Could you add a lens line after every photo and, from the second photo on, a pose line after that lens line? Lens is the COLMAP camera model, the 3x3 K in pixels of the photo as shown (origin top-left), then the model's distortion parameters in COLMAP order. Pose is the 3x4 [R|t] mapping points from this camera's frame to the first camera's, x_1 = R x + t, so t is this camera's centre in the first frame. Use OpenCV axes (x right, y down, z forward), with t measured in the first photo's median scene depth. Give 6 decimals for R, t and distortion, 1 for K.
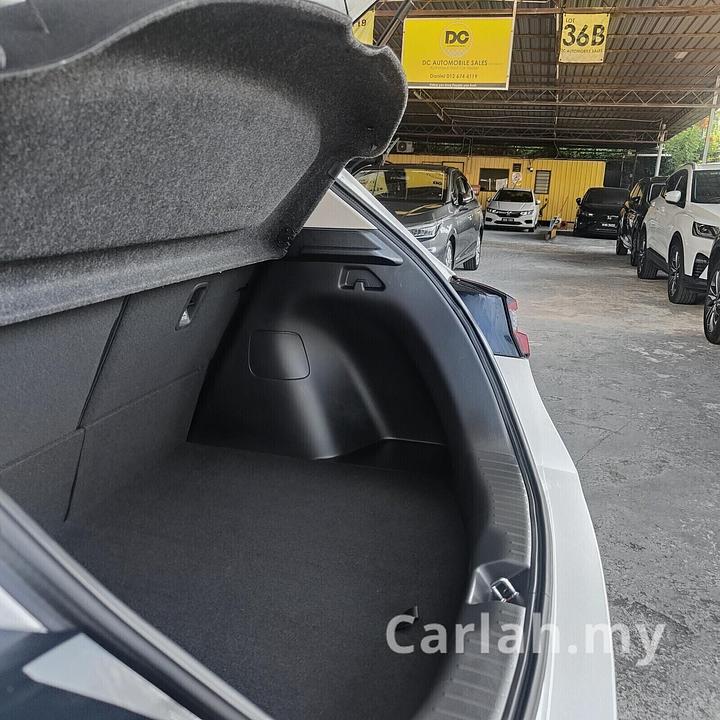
lens RADIAL K [[683.6, 0, 362.3], [0, 683.6, 344.6], [0, 0, 1]] dist [0.004164, 0.005284]
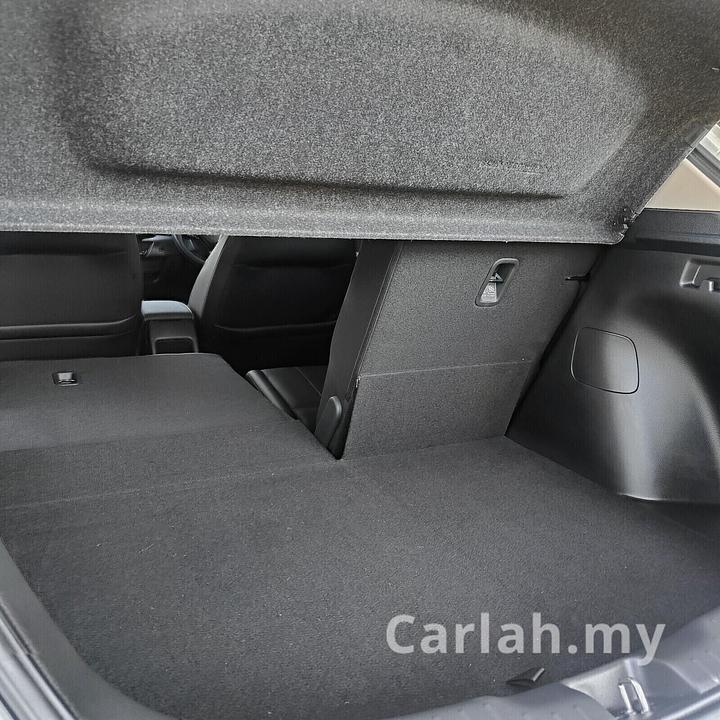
lens RADIAL K [[683.6, 0, 362.3], [0, 683.6, 344.6], [0, 0, 1]] dist [0.004164, 0.005284]
pose [[0.692211, 0.159308, -0.703893, 0.290516], [-0.203308, 0.978876, 0.021609, 0.043238], [0.692467, 0.128149, 0.709977, 0.203991]]
